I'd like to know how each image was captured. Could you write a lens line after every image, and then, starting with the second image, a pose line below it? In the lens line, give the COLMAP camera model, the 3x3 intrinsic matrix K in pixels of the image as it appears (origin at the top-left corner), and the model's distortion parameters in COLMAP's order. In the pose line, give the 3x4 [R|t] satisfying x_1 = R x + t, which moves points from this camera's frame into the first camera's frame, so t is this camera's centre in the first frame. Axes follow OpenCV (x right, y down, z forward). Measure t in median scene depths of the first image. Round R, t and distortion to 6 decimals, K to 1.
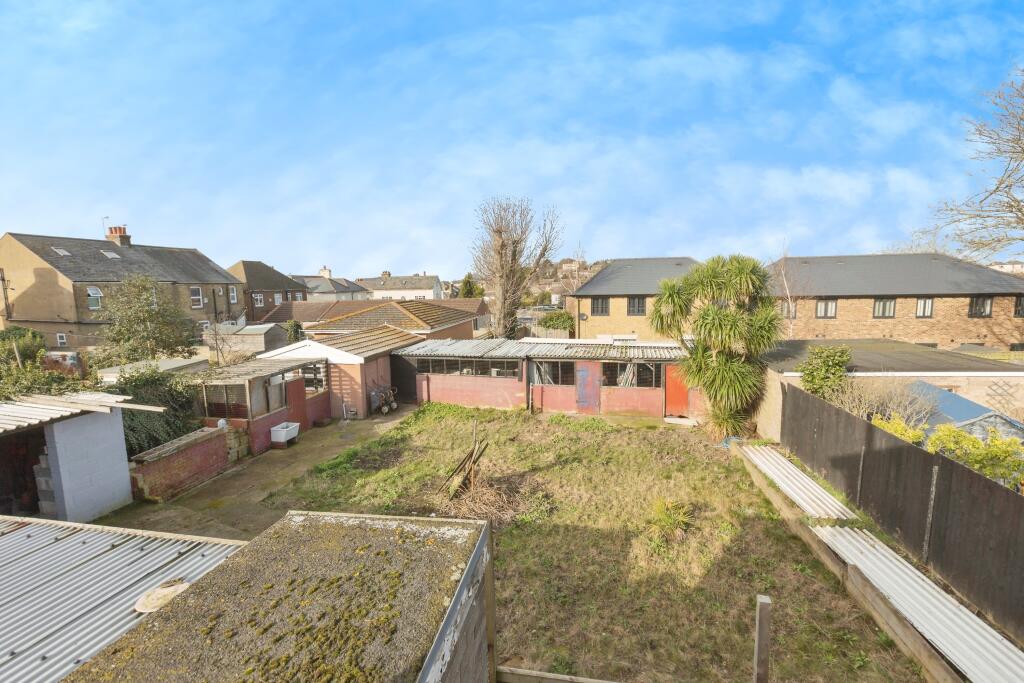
lens RADIAL K [[464.7, 0, 507.8], [0, 464.7, 344.2], [0, 0, 1]] dist [0.002807, 0.000168]
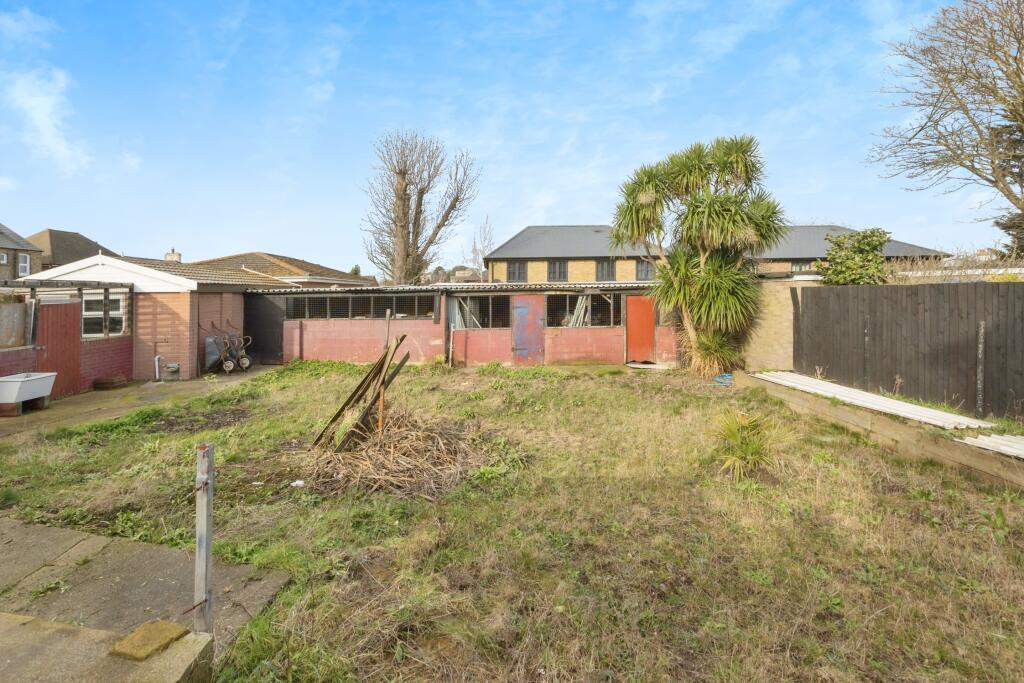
lens RADIAL K [[489.5, 0, 516.4], [0, 489.5, 283.0], [0, 0, 1]] dist [0.003451, 0.000166]
pose [[0.972036, 0.021939, 0.233804, -0.046882], [0.010101, 0.990799, -0.134966, 0.173319], [-0.234614, 0.133554, 0.962870, 0.313200]]
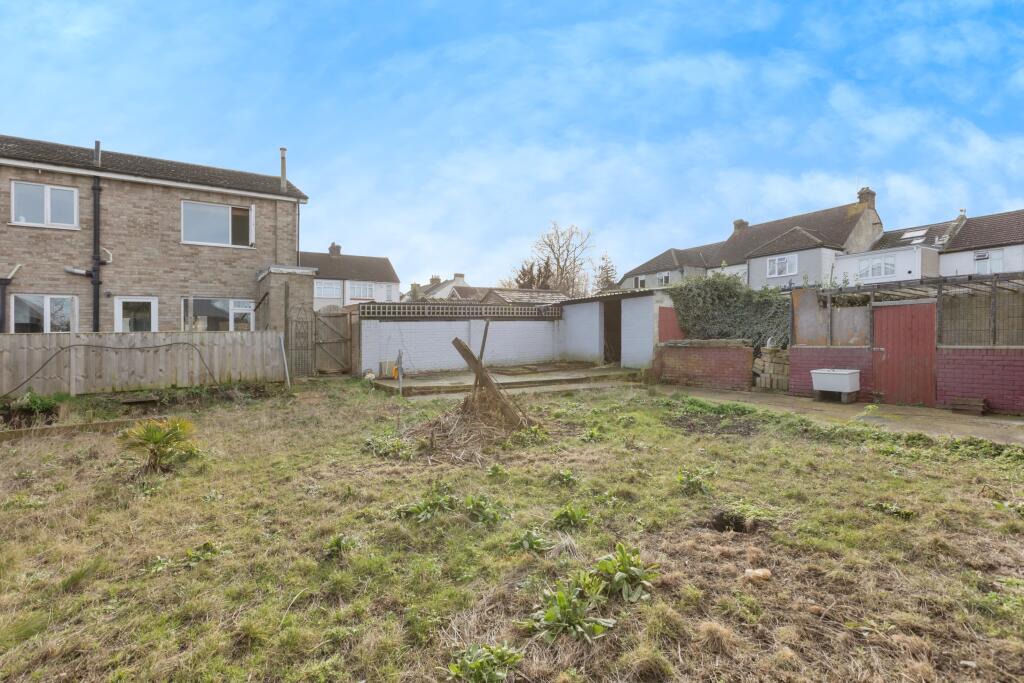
lens RADIAL K [[464.7, 0, 507.8], [0, 464.7, 344.2], [0, 0, 1]] dist [0.002807, 0.000168]
pose [[-0.744491, 0.038378, -0.666528, 0.325446], [-0.047364, 0.992795, 0.110069, 0.104678], [0.665950, 0.113514, -0.737310, 1.338890]]
